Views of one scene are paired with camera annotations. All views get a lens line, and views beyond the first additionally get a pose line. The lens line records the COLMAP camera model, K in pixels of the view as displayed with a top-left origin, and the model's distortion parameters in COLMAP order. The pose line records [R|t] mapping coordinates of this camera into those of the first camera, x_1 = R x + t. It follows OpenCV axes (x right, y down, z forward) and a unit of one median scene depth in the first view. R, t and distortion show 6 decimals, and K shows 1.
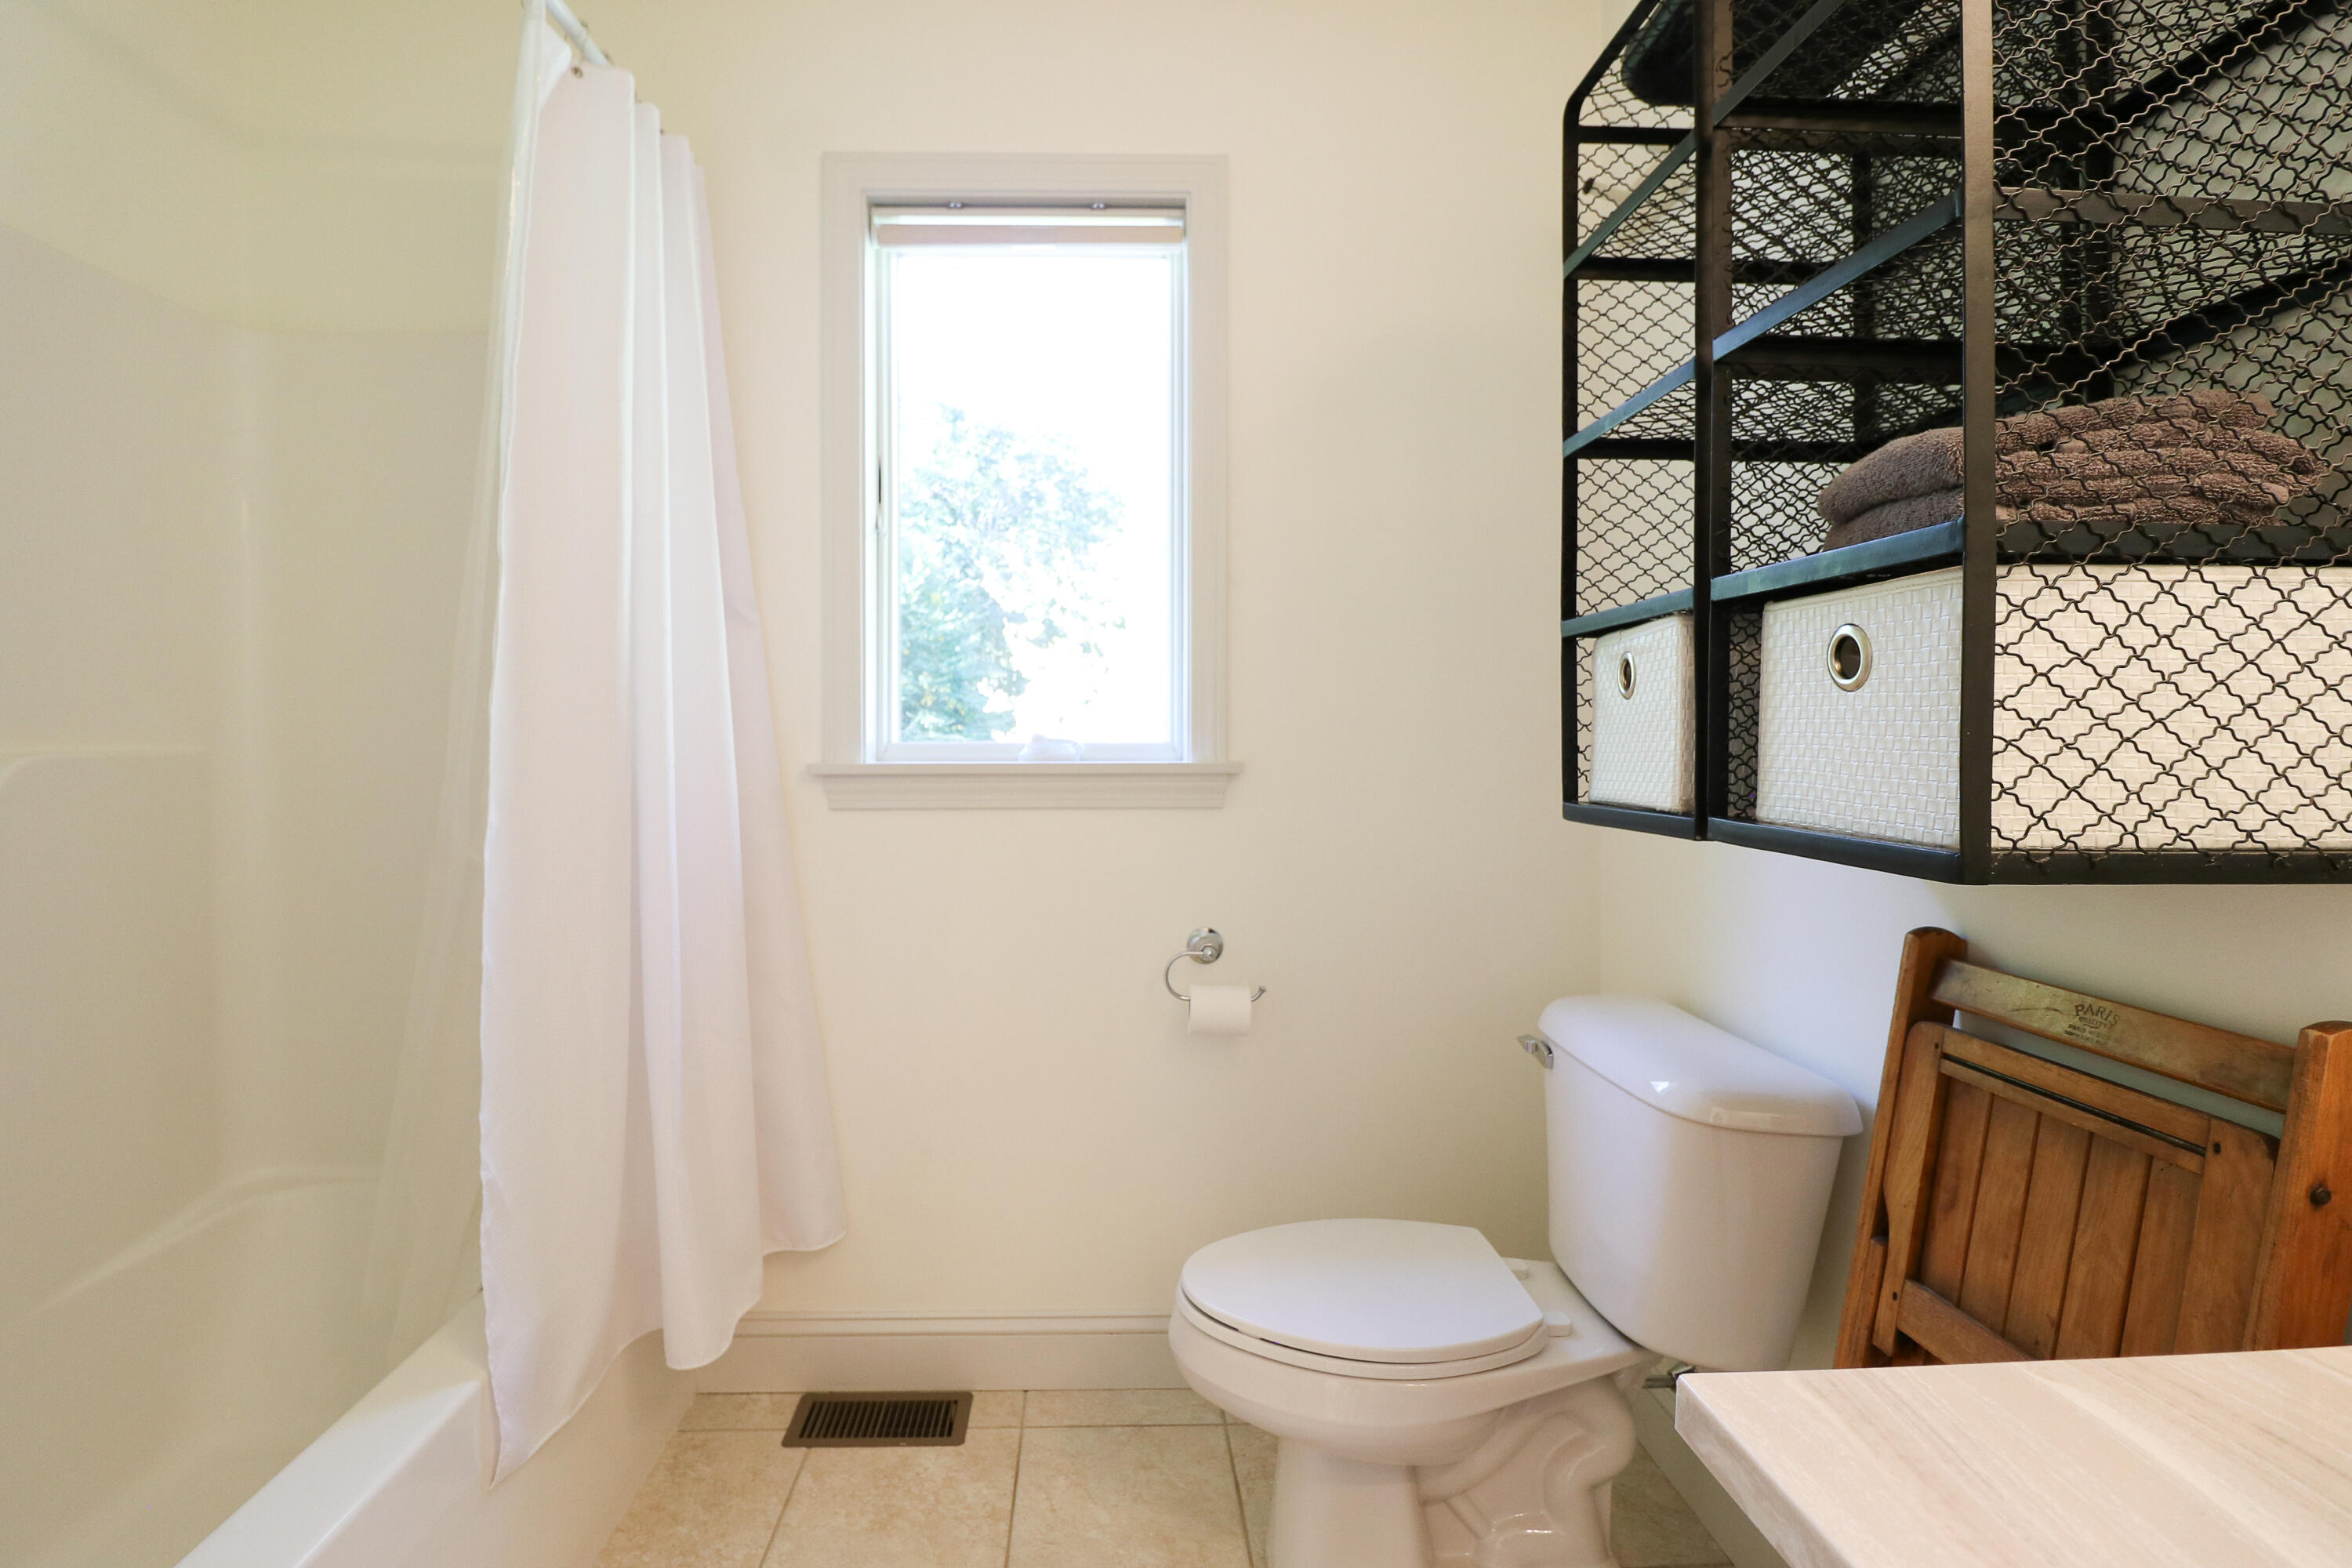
lens RADIAL K [[1093.2, 0, 1188.4], [0, 1093.2, 742.1], [0, 0, 1]] dist [-0.004617, -0.008116]
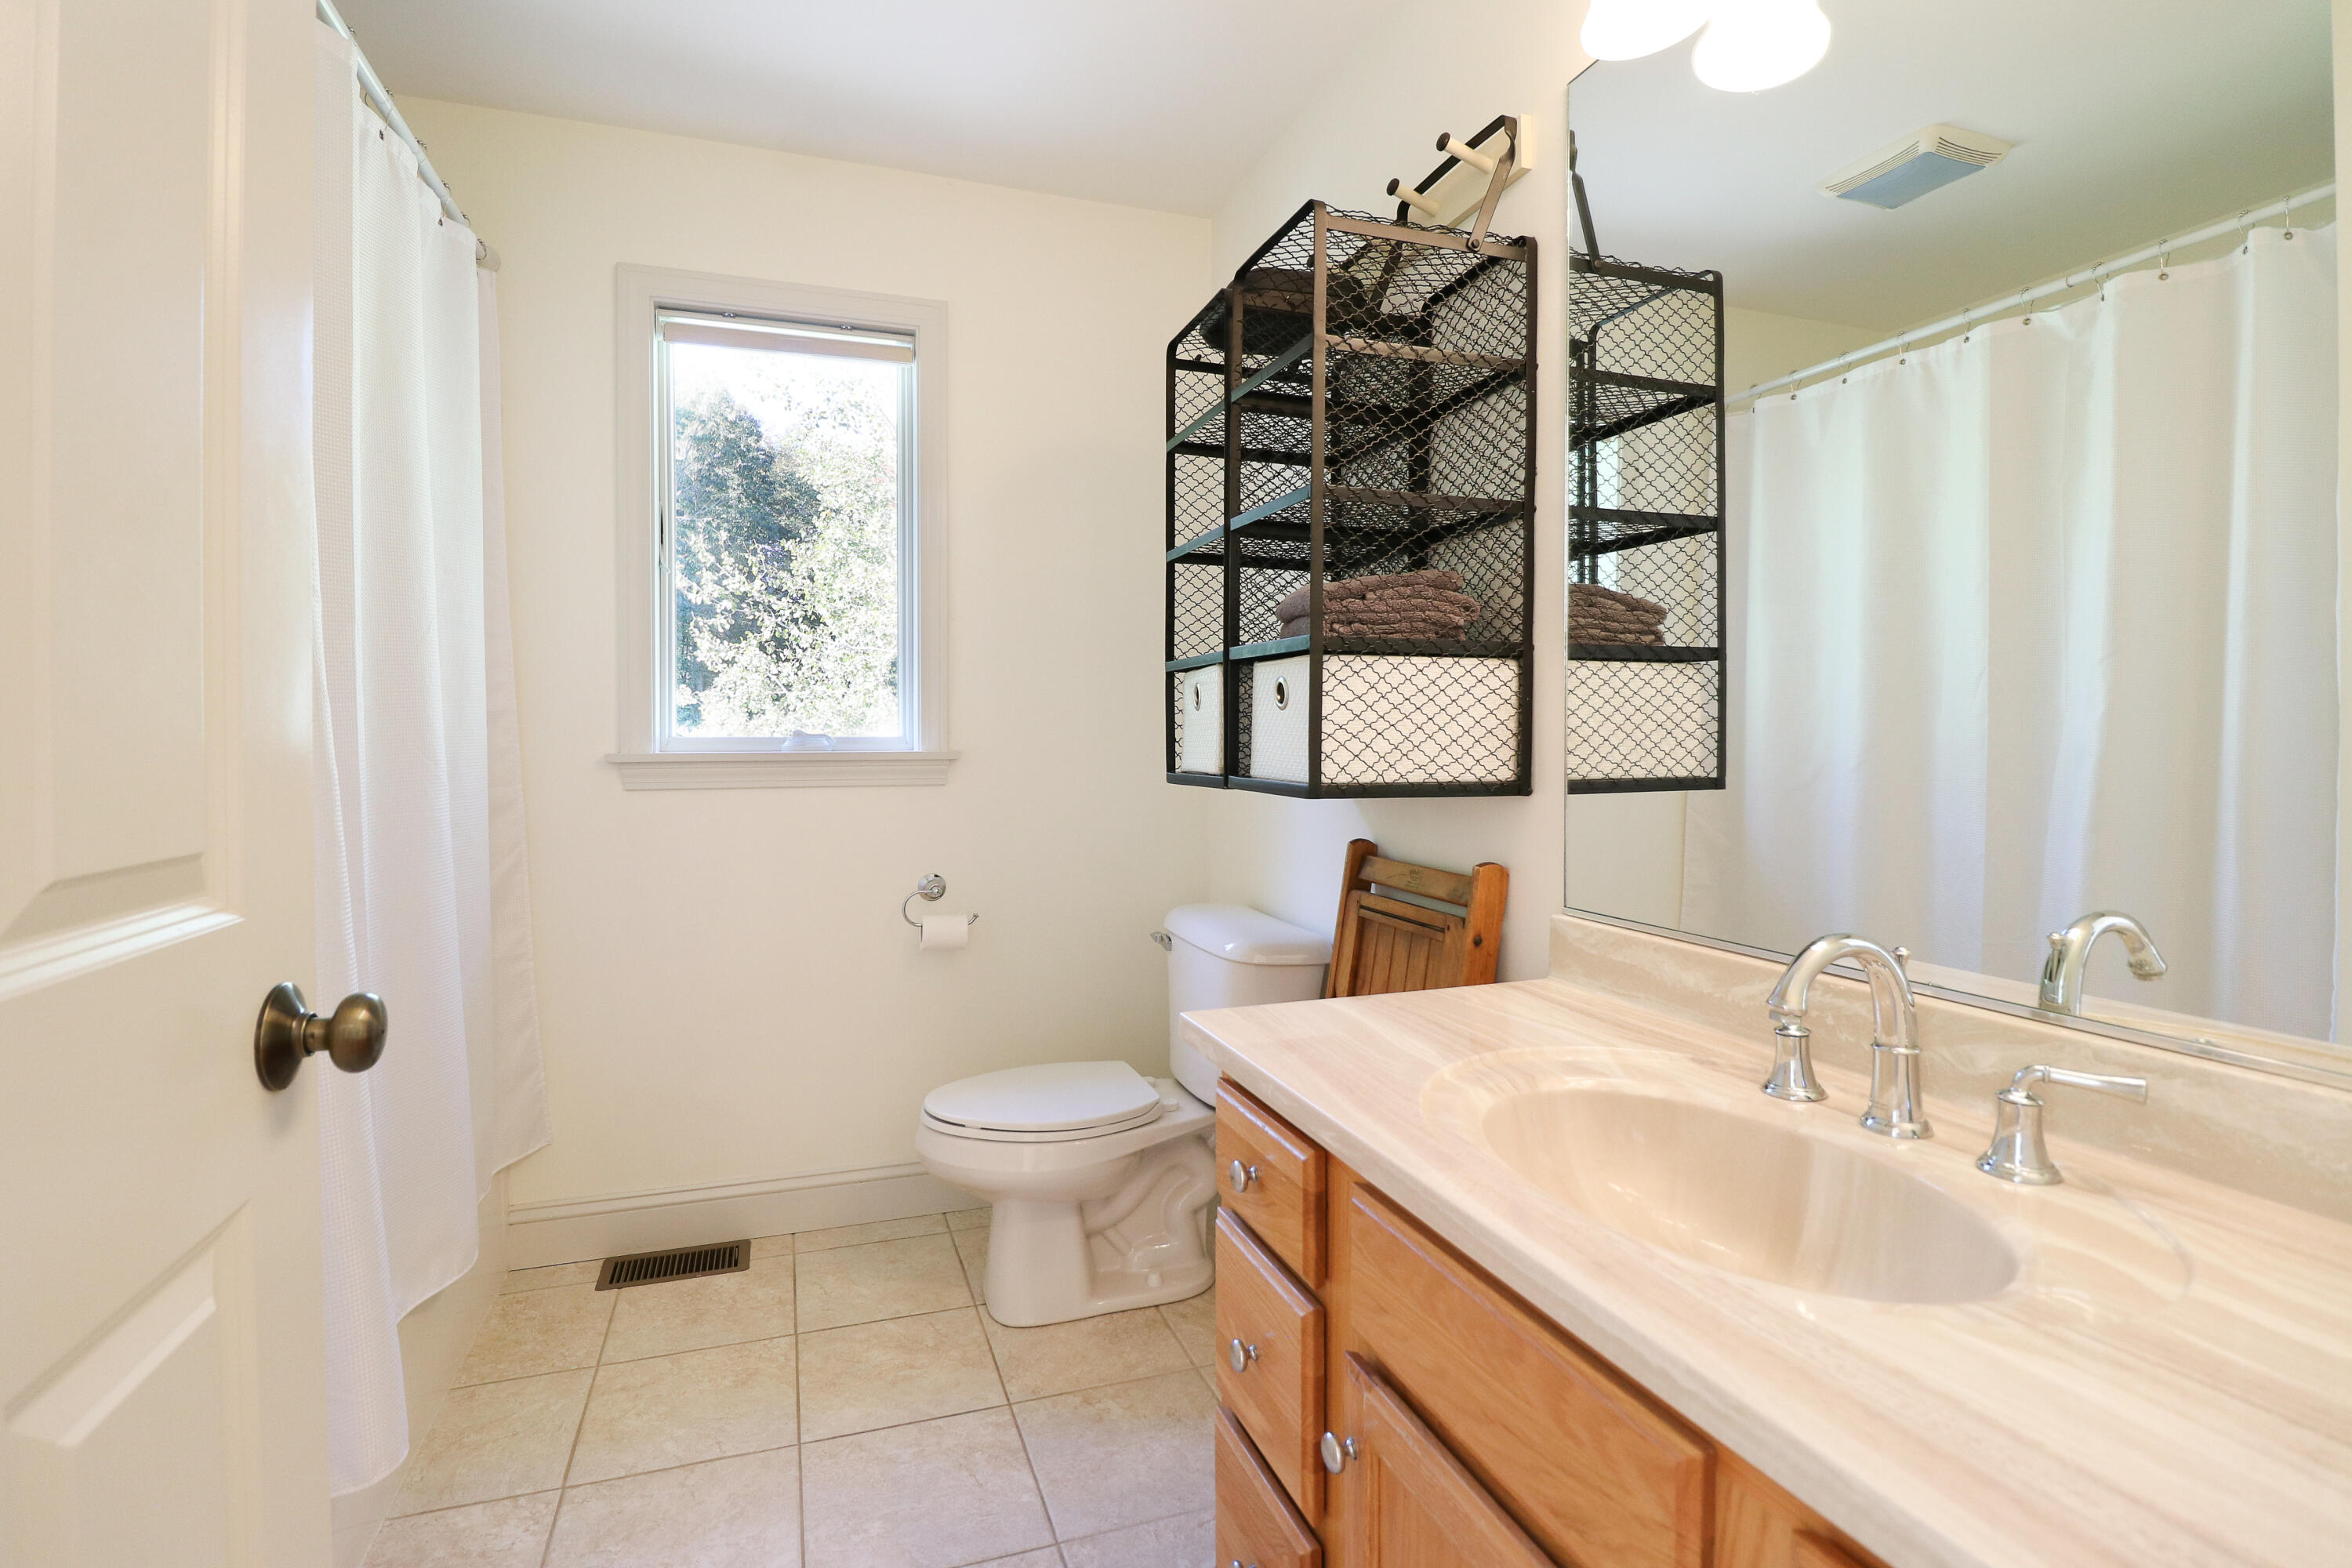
lens RADIAL K [[1093.2, 0, 1166.9], [0, 1093.2, 759.2], [0, 0, 1]] dist [-0.004617, -0.008116]
pose [[0.966505, -0.005829, 0.256583, -0.078958], [0.000754, 0.999802, 0.019871, 0.002911], [-0.256648, -0.019012, 0.966318, -0.592246]]
